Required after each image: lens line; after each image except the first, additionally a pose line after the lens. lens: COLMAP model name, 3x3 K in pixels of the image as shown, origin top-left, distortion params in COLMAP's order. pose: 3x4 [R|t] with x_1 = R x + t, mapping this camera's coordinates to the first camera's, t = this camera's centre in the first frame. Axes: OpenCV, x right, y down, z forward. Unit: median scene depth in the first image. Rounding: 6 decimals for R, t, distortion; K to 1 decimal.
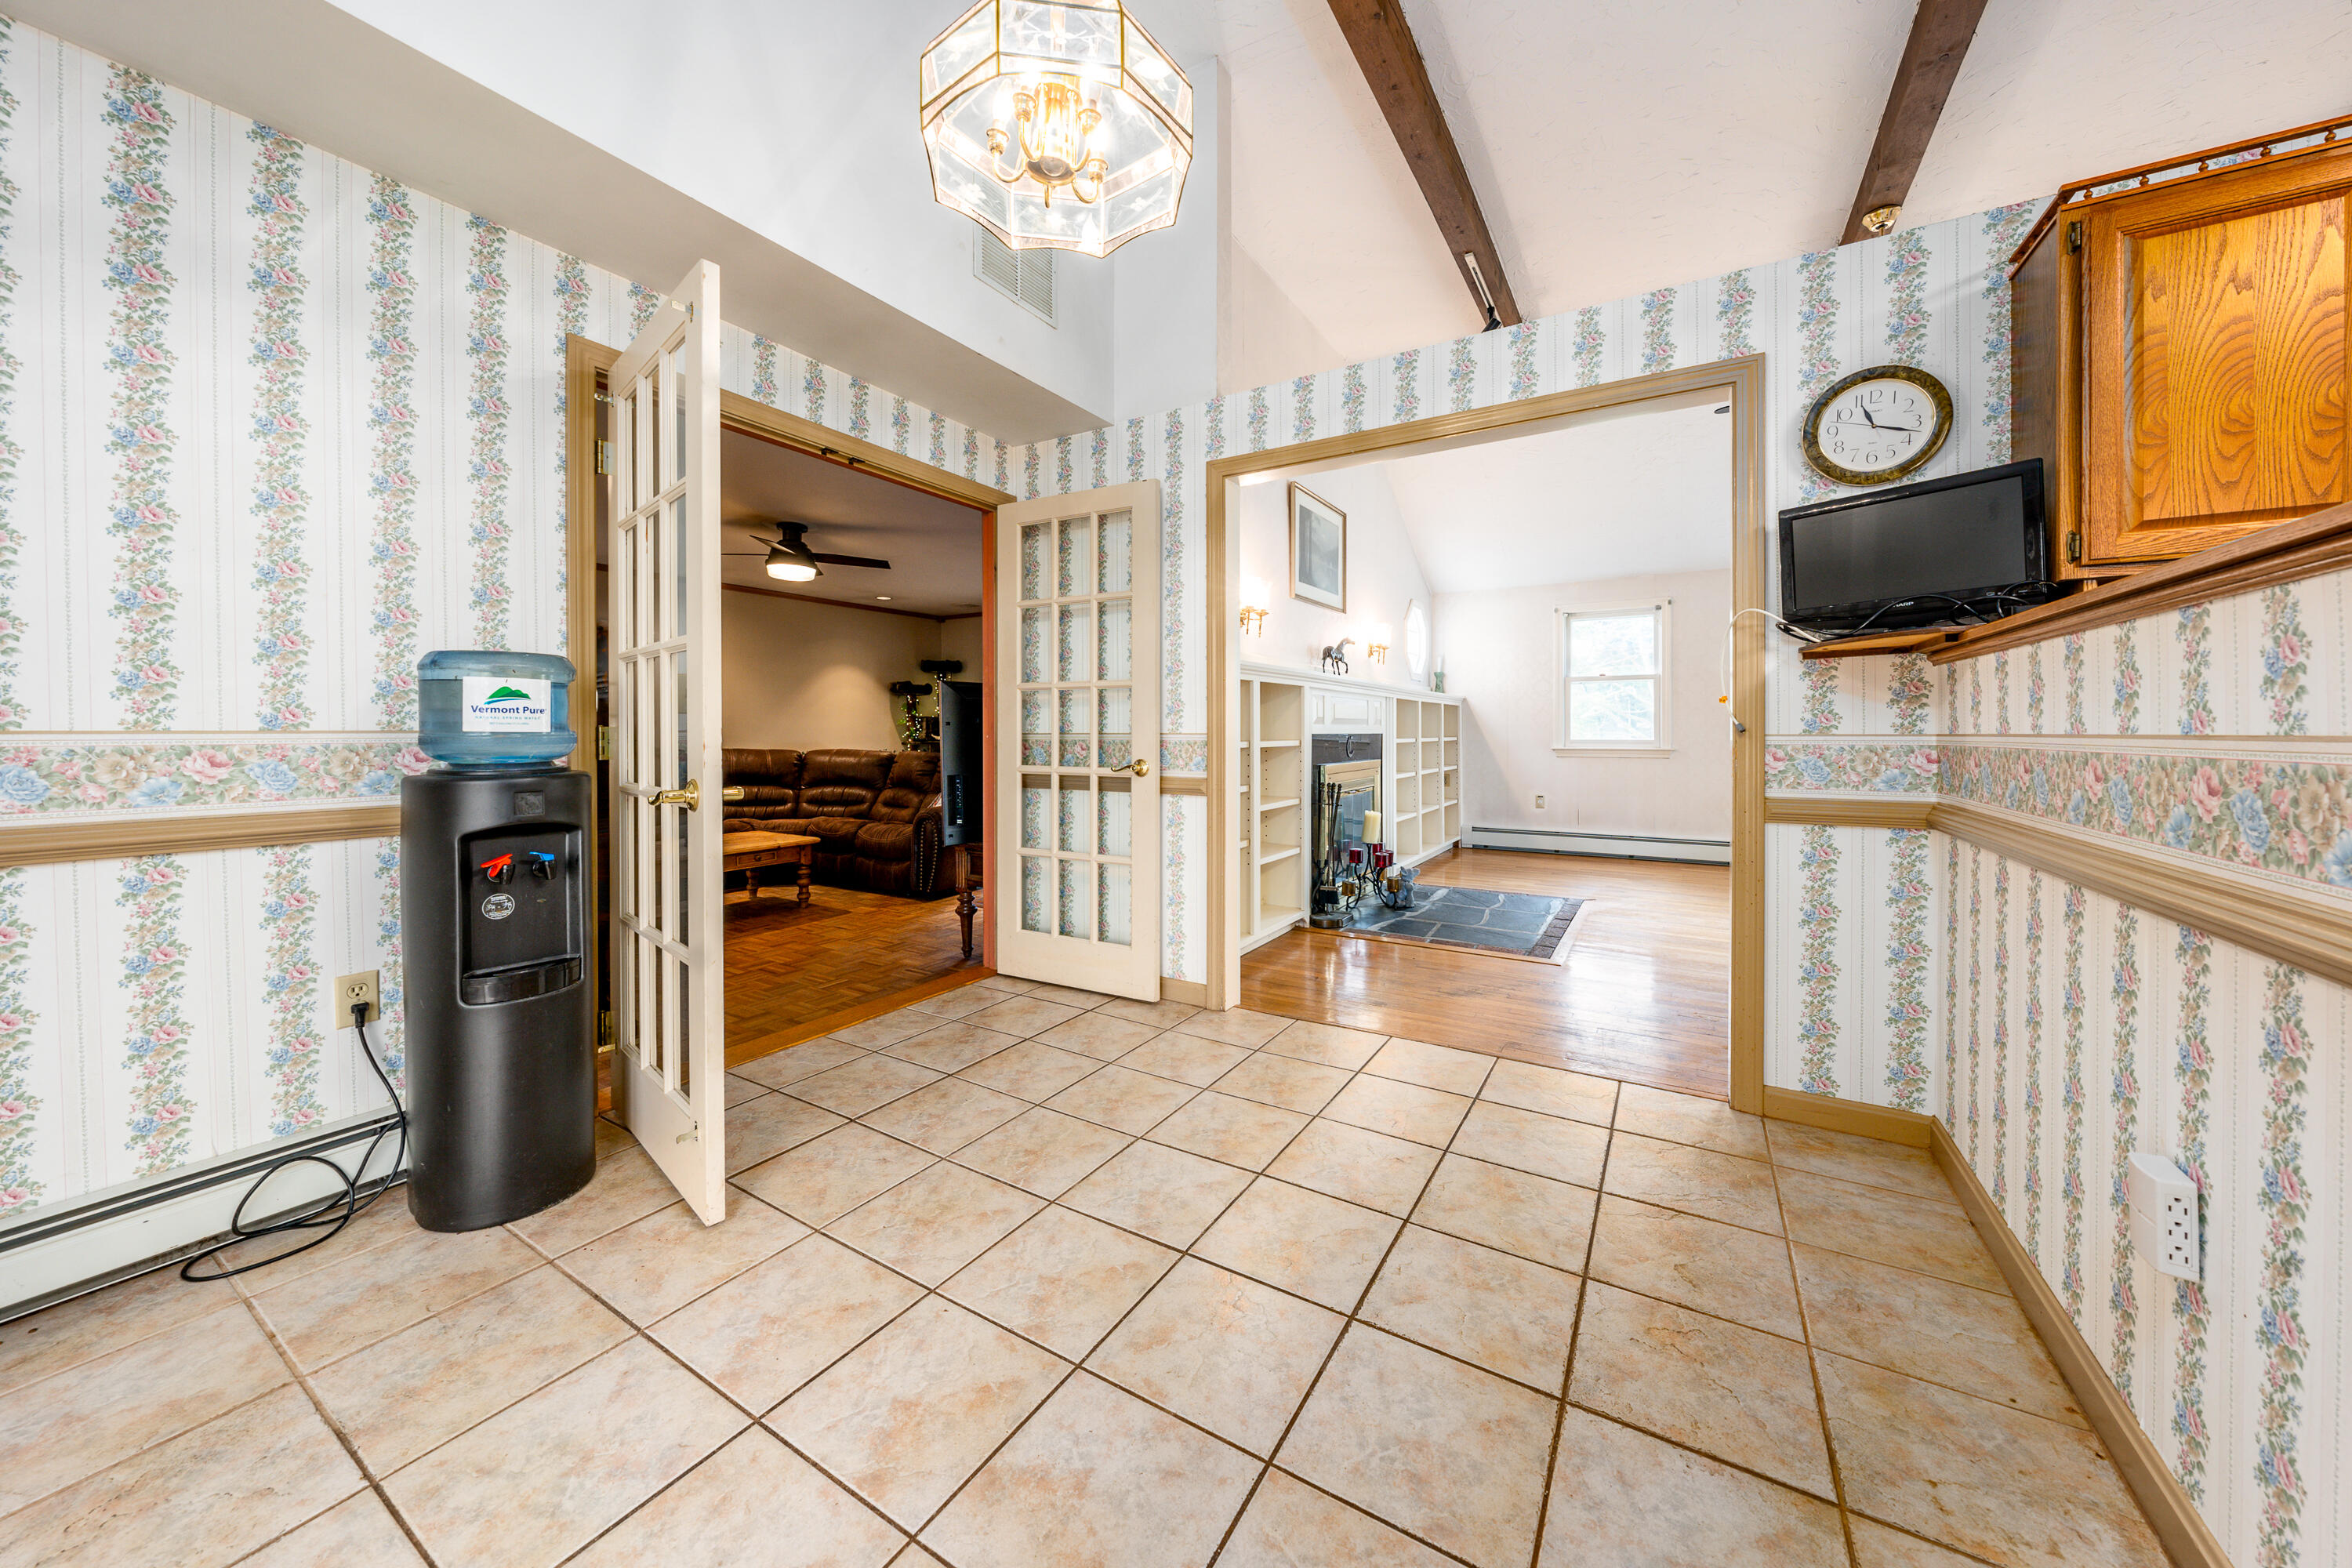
lens RADIAL K [[829.0, 0, 1152.7], [0, 829.0, 740.7], [0, 0, 1]] dist [-0.003118, 0.000037]
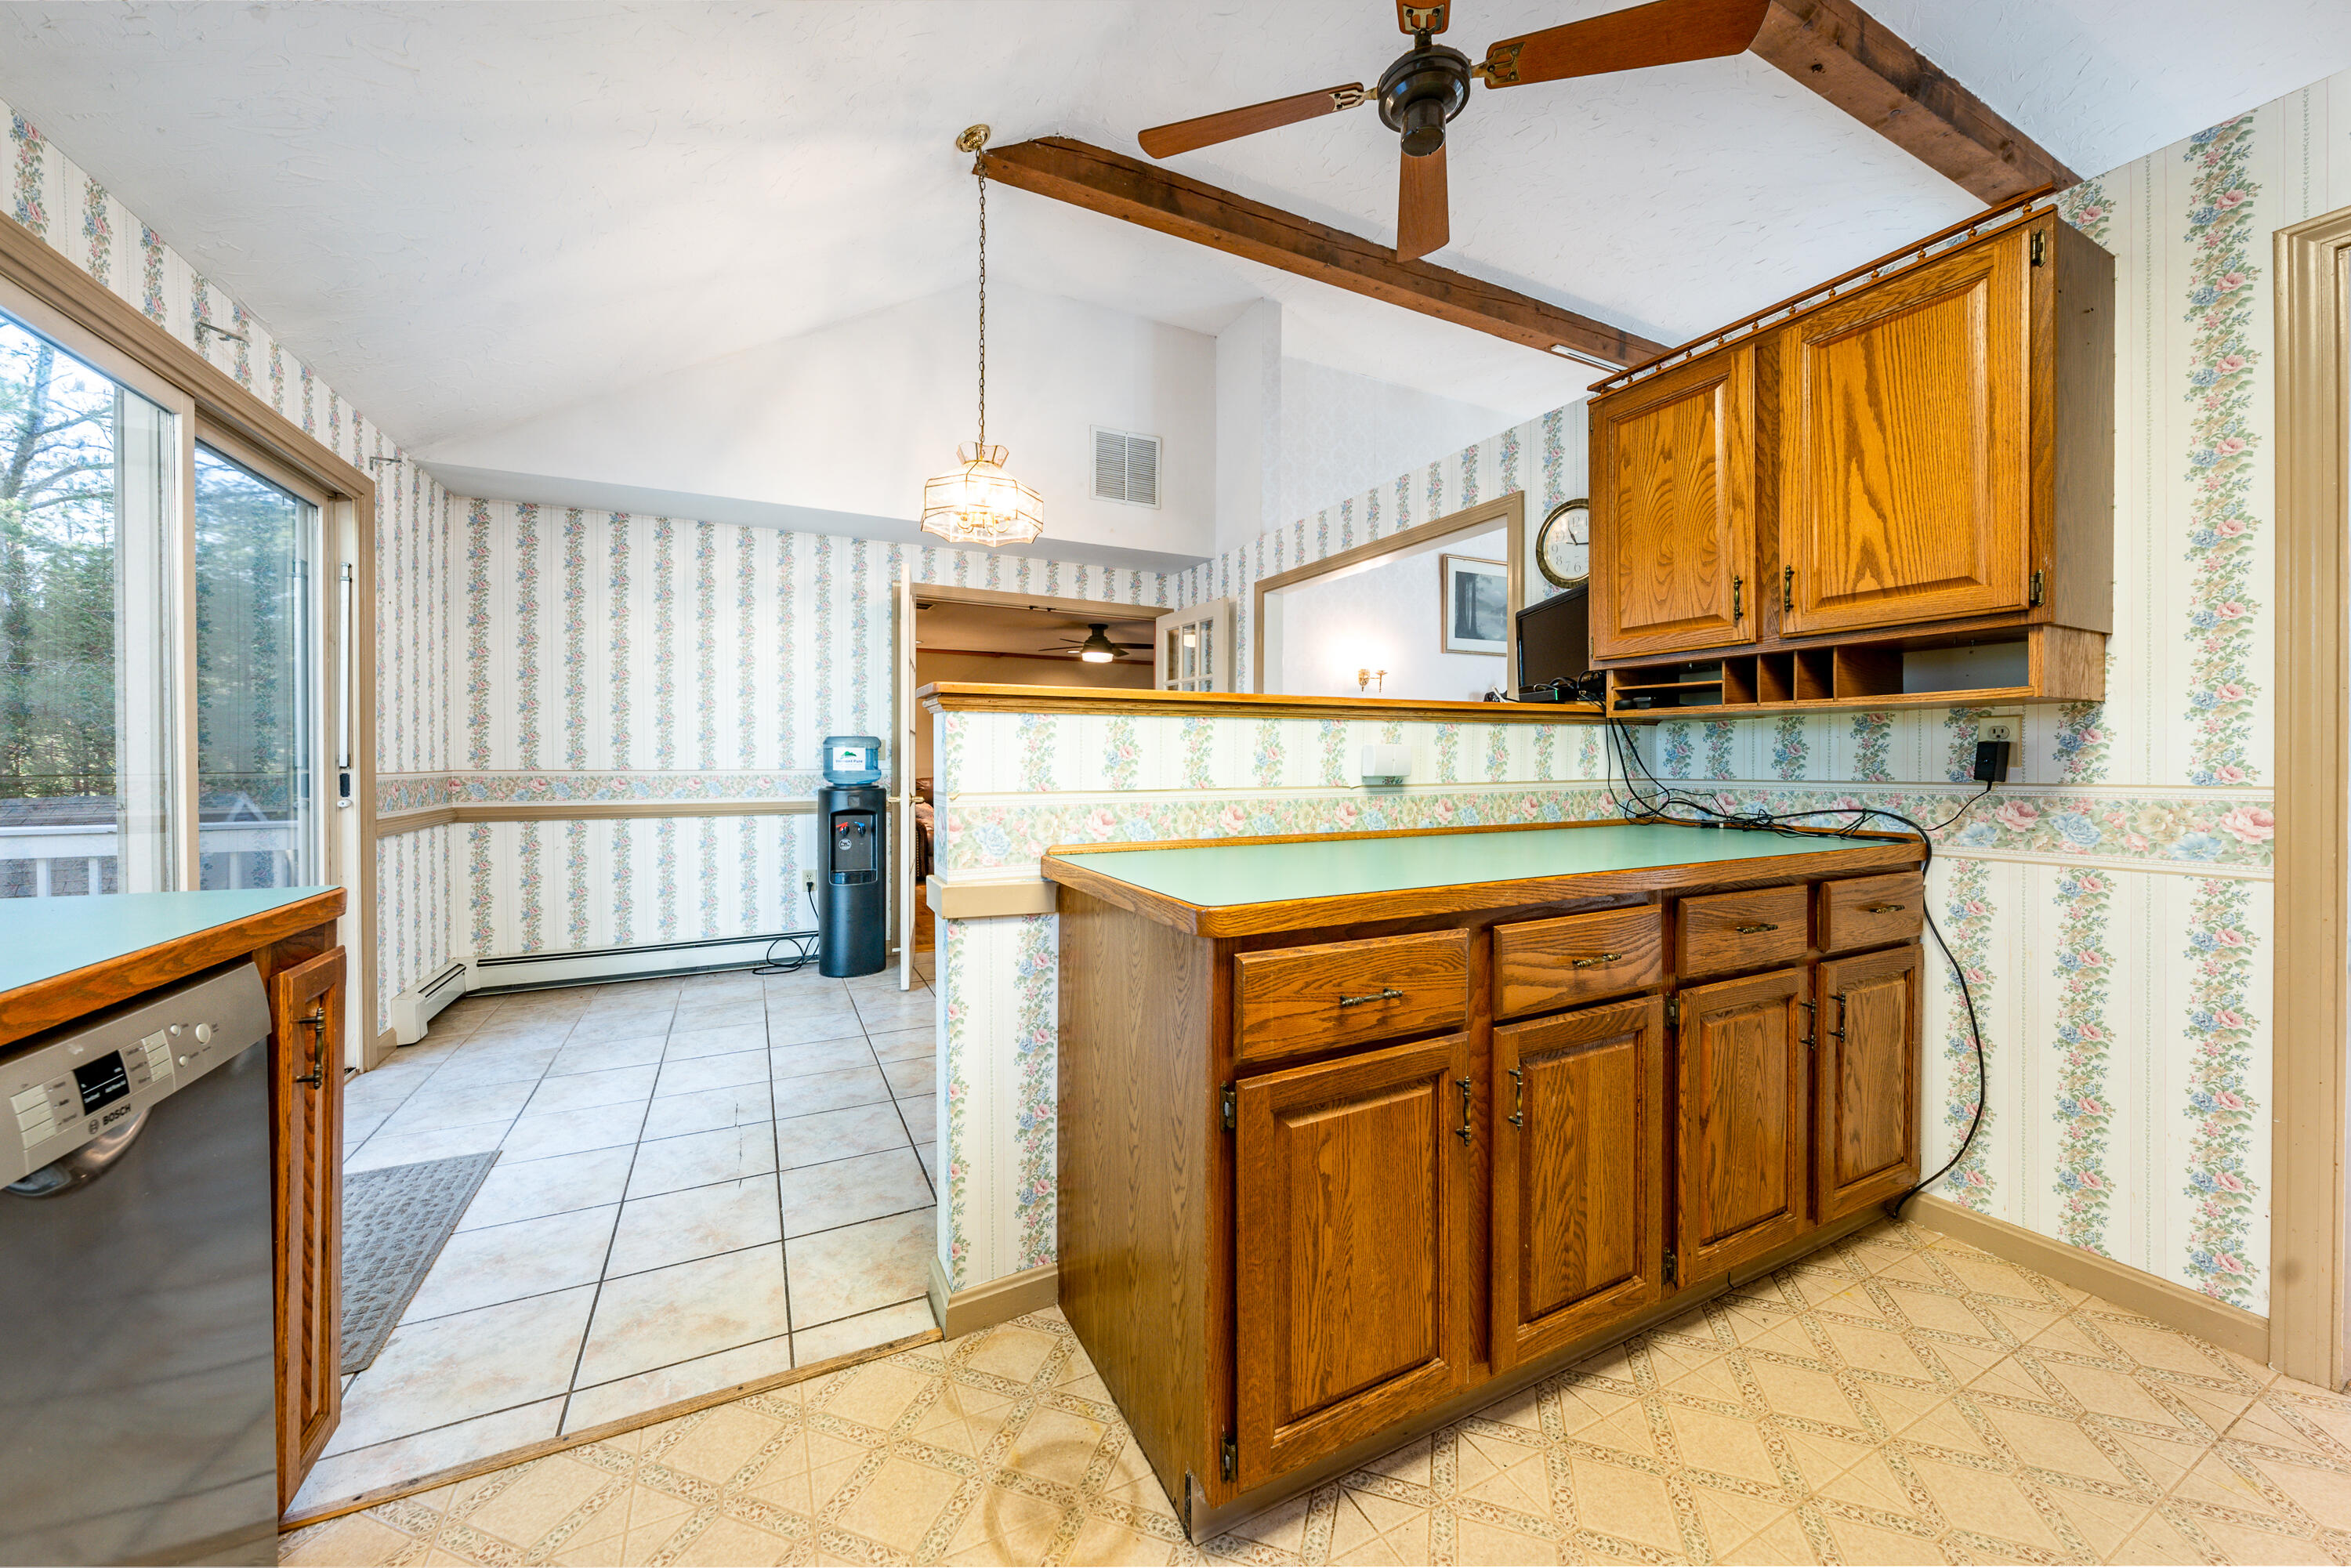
lens RADIAL K [[828.6, 0, 1179.3], [0, 828.6, 764.8], [0, 0, 1]] dist [-0.003118, 0.000037]
pose [[0.860148, 0.006152, -0.510008, 1.194452], [-0.007066, 0.999975, 0.000144, -0.032801], [0.509996, 0.003480, 0.860170, -0.527894]]
